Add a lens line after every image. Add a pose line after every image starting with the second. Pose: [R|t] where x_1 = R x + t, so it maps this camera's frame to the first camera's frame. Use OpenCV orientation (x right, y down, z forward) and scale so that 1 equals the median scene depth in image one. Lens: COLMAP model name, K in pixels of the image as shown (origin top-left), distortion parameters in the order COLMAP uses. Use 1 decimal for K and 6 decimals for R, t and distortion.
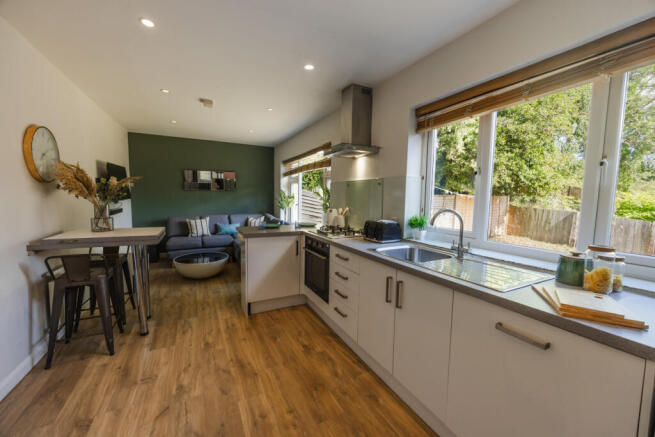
lens RADIAL K [[250.0, 0, 324.1], [0, 250.0, 216.6], [0, 0, 1]] dist [0.001334, -0.000245]
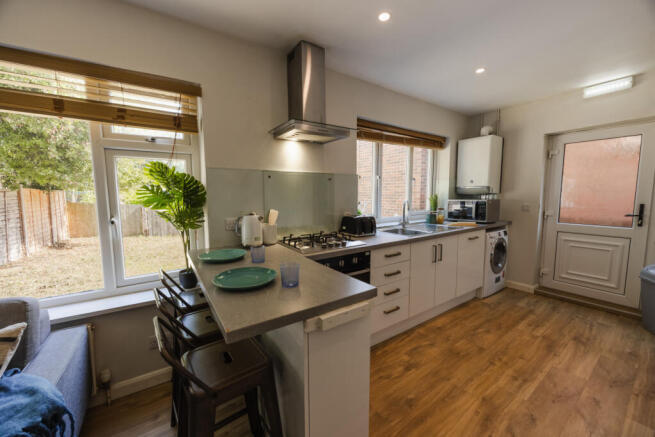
lens RADIAL K [[250.0, 0, 325.3], [0, 250.0, 218.7], [0, 0, 1]] dist [0.001334, -0.000245]
pose [[-0.124137, -0.110459, 0.986098, -0.959400], [0.080772, 0.989362, 0.120993, -0.133934], [-0.988972, 0.094669, -0.113895, 1.533062]]
